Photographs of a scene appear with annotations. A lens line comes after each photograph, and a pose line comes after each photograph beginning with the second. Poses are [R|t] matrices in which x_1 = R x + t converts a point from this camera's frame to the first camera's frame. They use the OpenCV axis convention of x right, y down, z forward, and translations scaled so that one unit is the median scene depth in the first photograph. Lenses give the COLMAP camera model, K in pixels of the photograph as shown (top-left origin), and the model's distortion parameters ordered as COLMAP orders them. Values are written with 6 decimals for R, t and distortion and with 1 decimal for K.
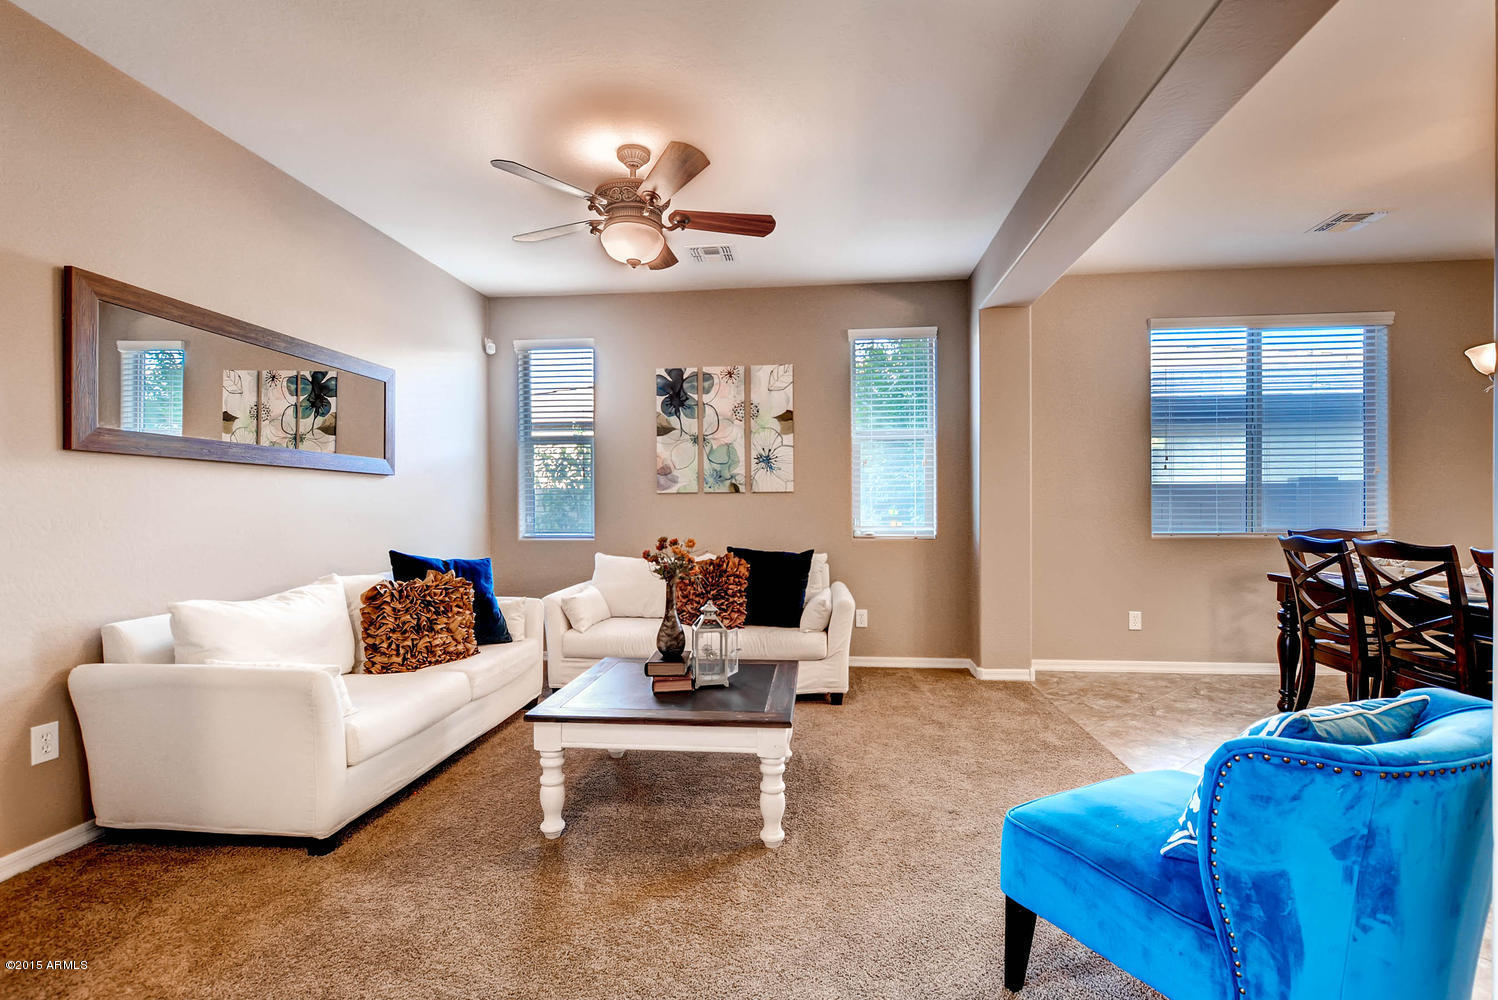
lens RADIAL K [[662.4, 0, 745.0], [0, 662.4, 505.2], [0, 0, 1]] dist [-0.003358, -0.001253]
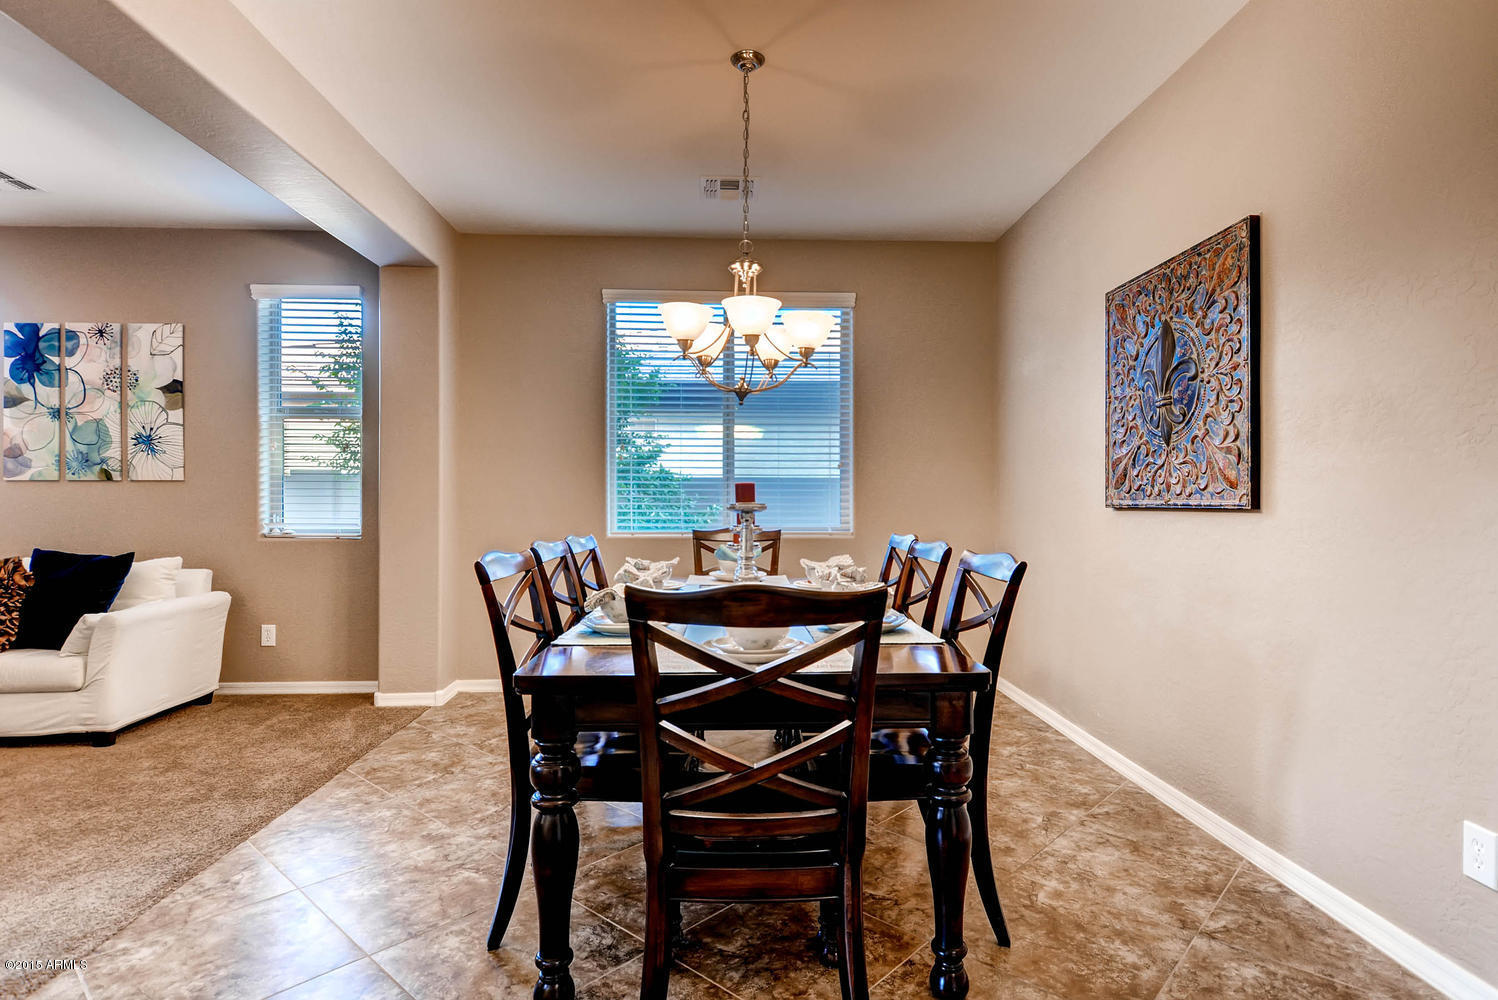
lens RADIAL K [[749.4, 0, 748.3], [0, 749.4, 501.1], [0, 0, 1]] dist [-0.006061, -0.001237]
pose [[0.988014, 0.007734, 0.154172, 0.614388], [-0.008831, 0.999940, 0.006431, -0.007239], [-0.154113, -0.007716, 0.988023, -0.012612]]
